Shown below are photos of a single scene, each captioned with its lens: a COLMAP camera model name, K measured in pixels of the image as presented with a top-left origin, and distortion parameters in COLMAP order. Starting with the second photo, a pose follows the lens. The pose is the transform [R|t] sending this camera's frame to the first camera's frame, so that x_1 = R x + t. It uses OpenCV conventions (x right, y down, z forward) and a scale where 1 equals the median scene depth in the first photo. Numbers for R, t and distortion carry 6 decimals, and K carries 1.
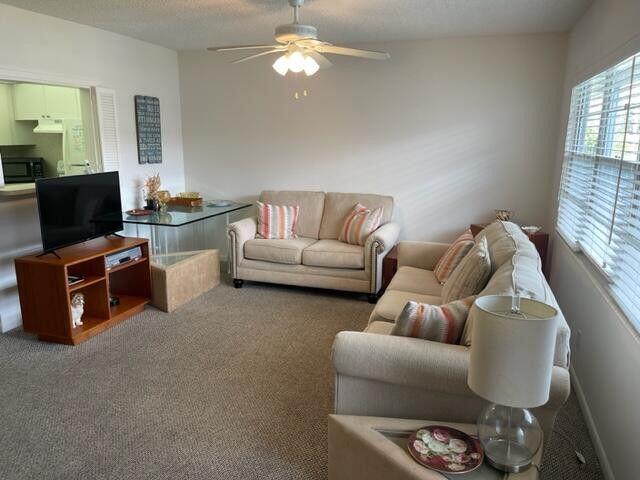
lens RADIAL K [[482.5, 0, 323.4], [0, 482.5, 243.3], [0, 0, 1]] dist [0.060847, -0.080471]
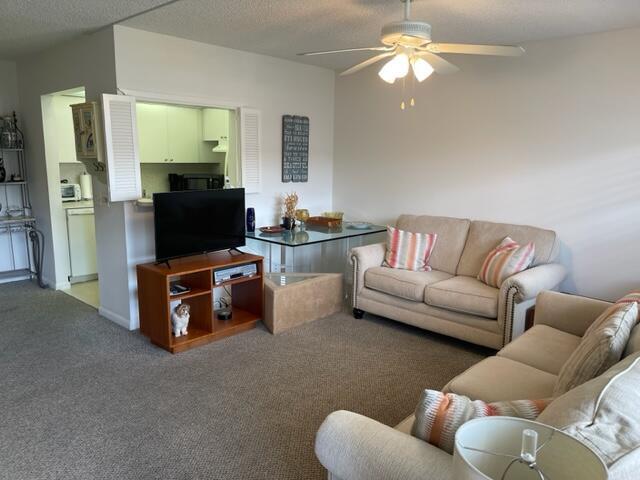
lens RADIAL K [[482.5, 0, 320.0], [0, 482.5, 243.9], [0, 0, 1]] dist [0.060847, -0.080471]
pose [[0.903547, 0.081055, -0.420753, 0.144626], [-0.098099, 0.994996, -0.018983, -0.025974], [0.417109, 0.058427, 0.906977, 0.141411]]
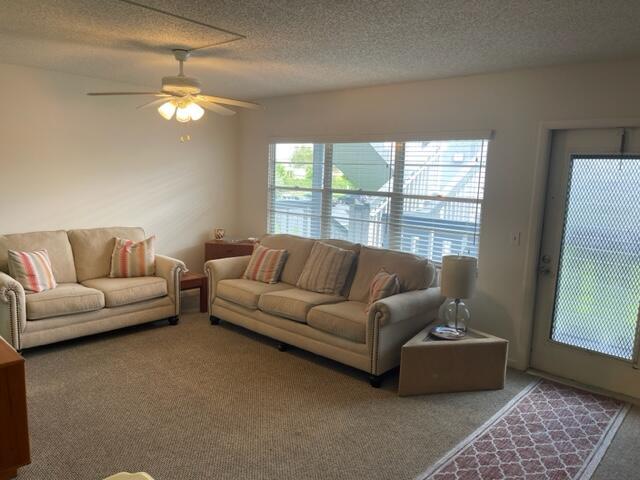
lens RADIAL K [[482.5, 0, 319.5], [0, 482.5, 239.4], [0, 0, 1]] dist [0.060847, -0.080471]
pose [[0.419692, -0.119960, 0.899705, -0.709987], [0.166776, 0.984544, 0.053475, -0.067852], [-0.892213, 0.127606, 0.433211, 0.213764]]
